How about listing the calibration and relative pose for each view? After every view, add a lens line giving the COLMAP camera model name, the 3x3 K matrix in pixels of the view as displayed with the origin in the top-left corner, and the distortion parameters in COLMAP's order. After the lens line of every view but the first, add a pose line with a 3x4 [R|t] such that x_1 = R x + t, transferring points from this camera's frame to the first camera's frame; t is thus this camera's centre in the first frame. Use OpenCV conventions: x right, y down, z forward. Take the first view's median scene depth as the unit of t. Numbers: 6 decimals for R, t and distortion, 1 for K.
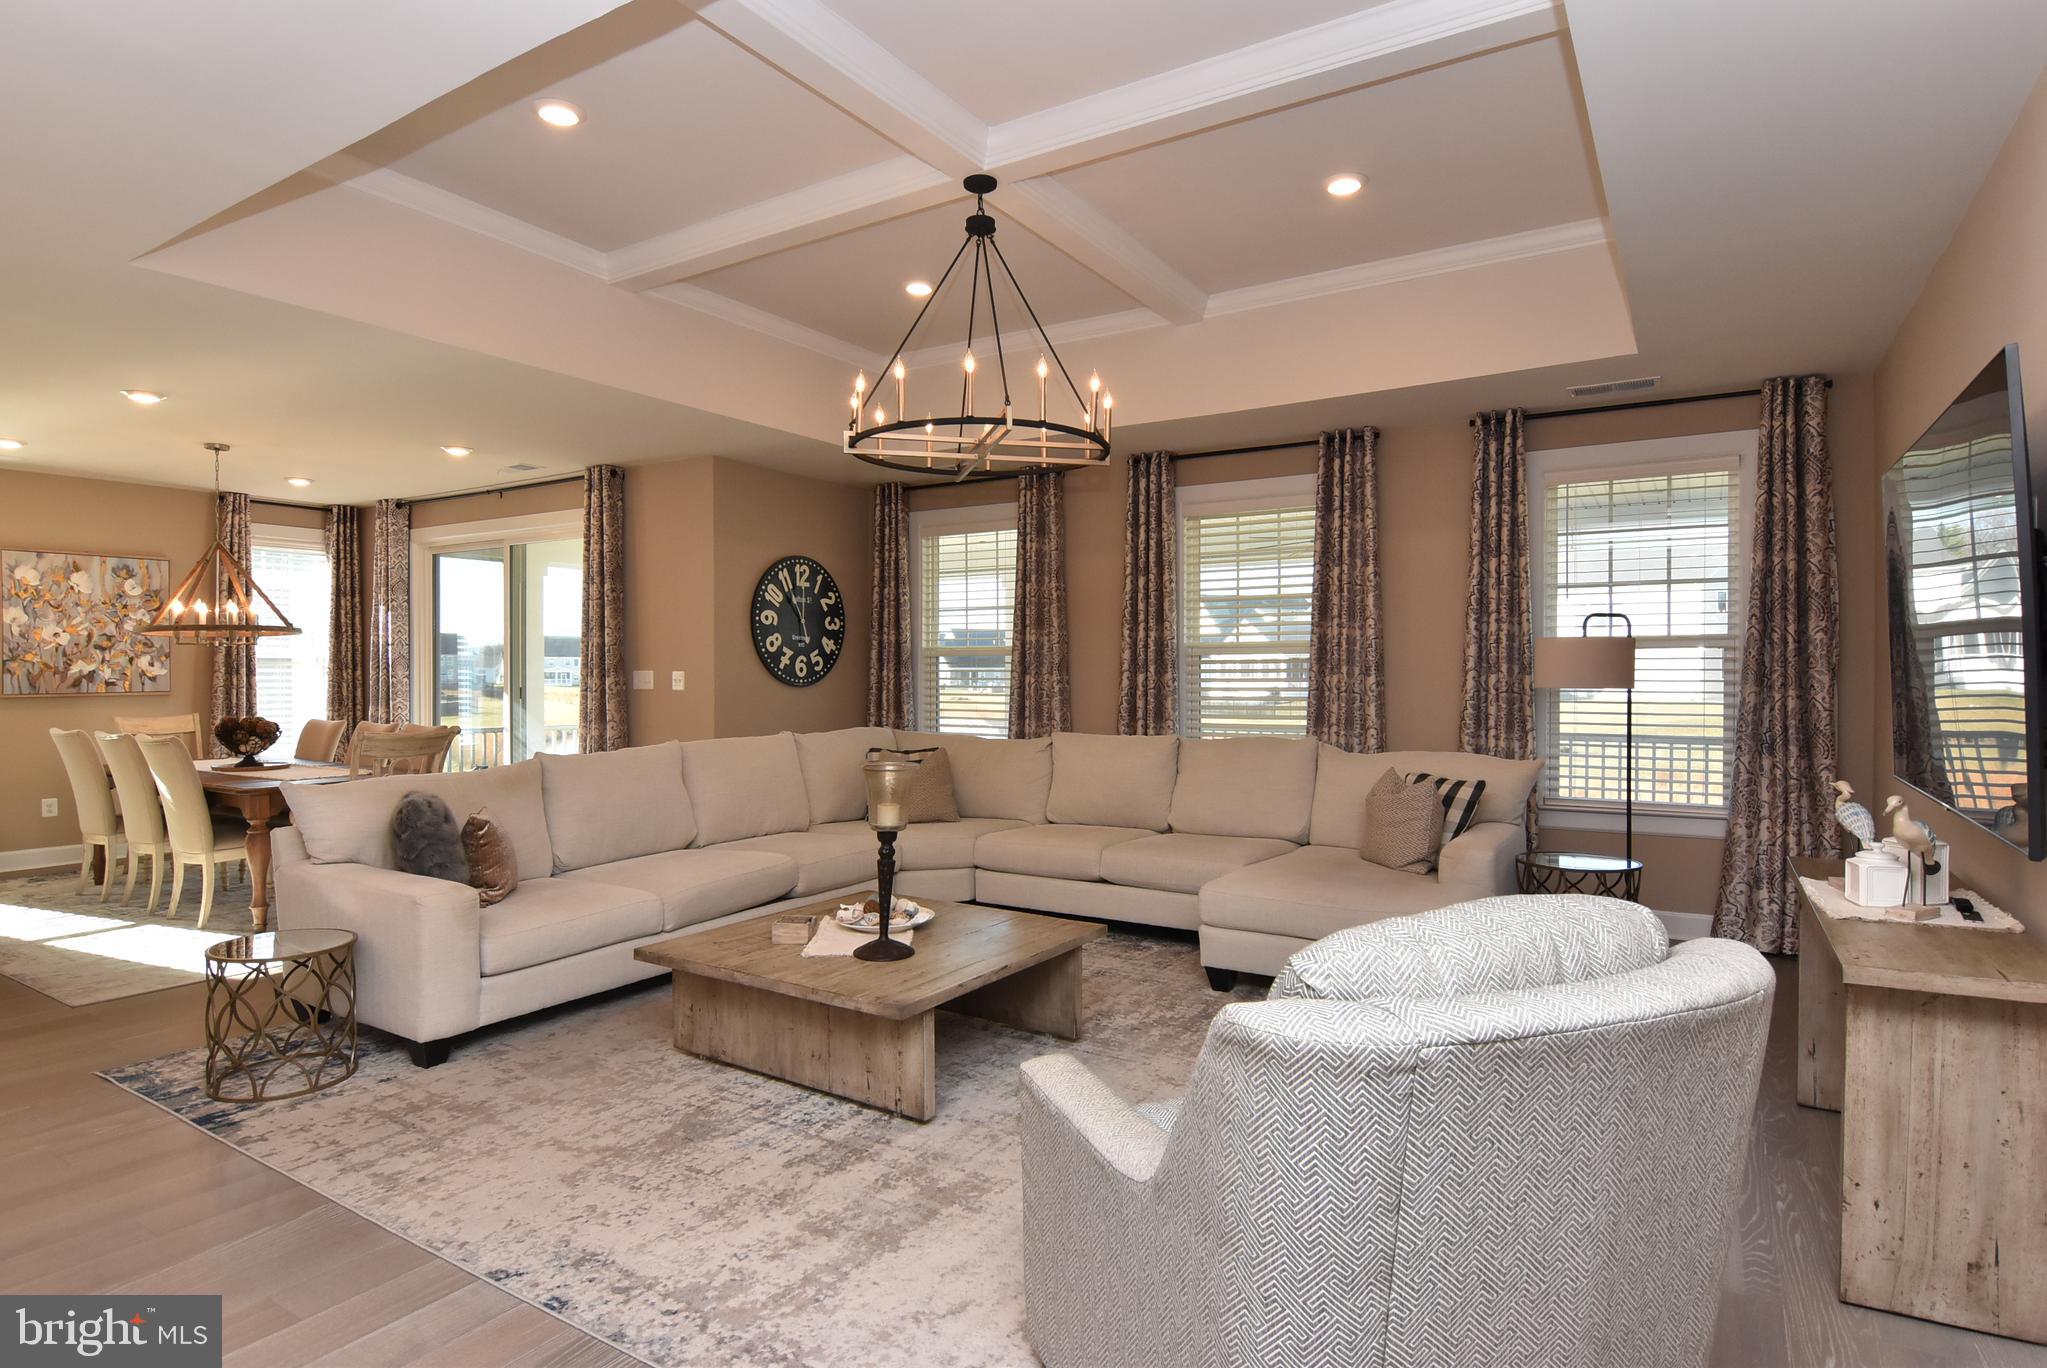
lens RADIAL K [[1090.4, 0, 1007.9], [0, 1090.4, 690.8], [0, 0, 1]] dist [-0.003242, -0.011543]
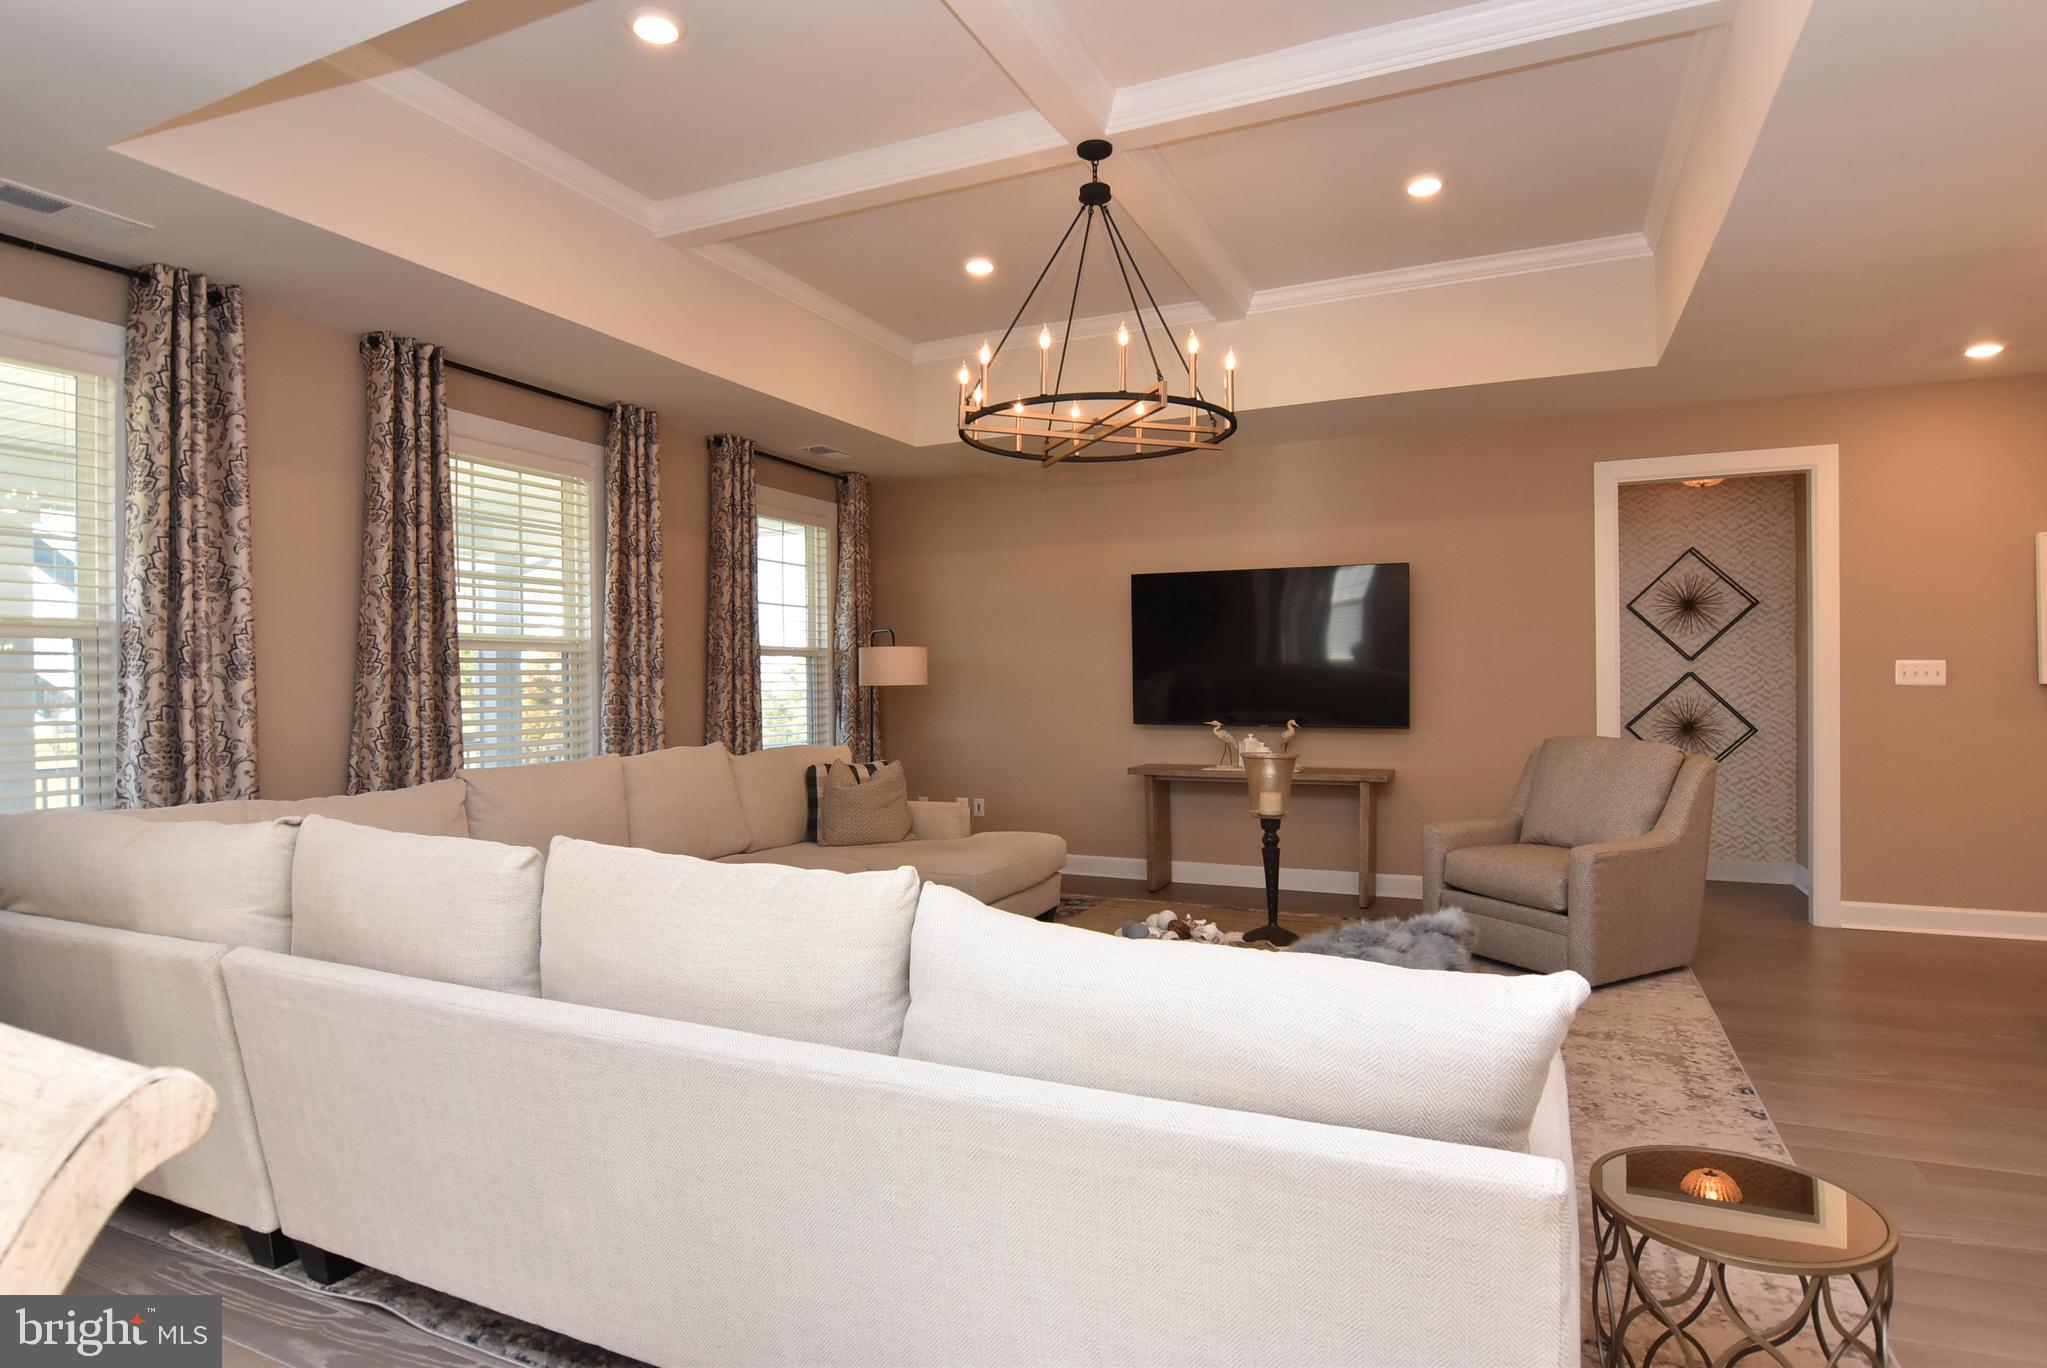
lens RADIAL K [[1090.4, 0, 1022.0], [0, 1090.4, 677.6], [0, 0, 1]] dist [-0.003242, -0.011543]
pose [[-0.142114, -0.006047, 0.989832, -1.180234], [0.003019, 0.999974, 0.006542, -0.026442], [-0.989846, 0.003918, -0.142092, 1.467225]]
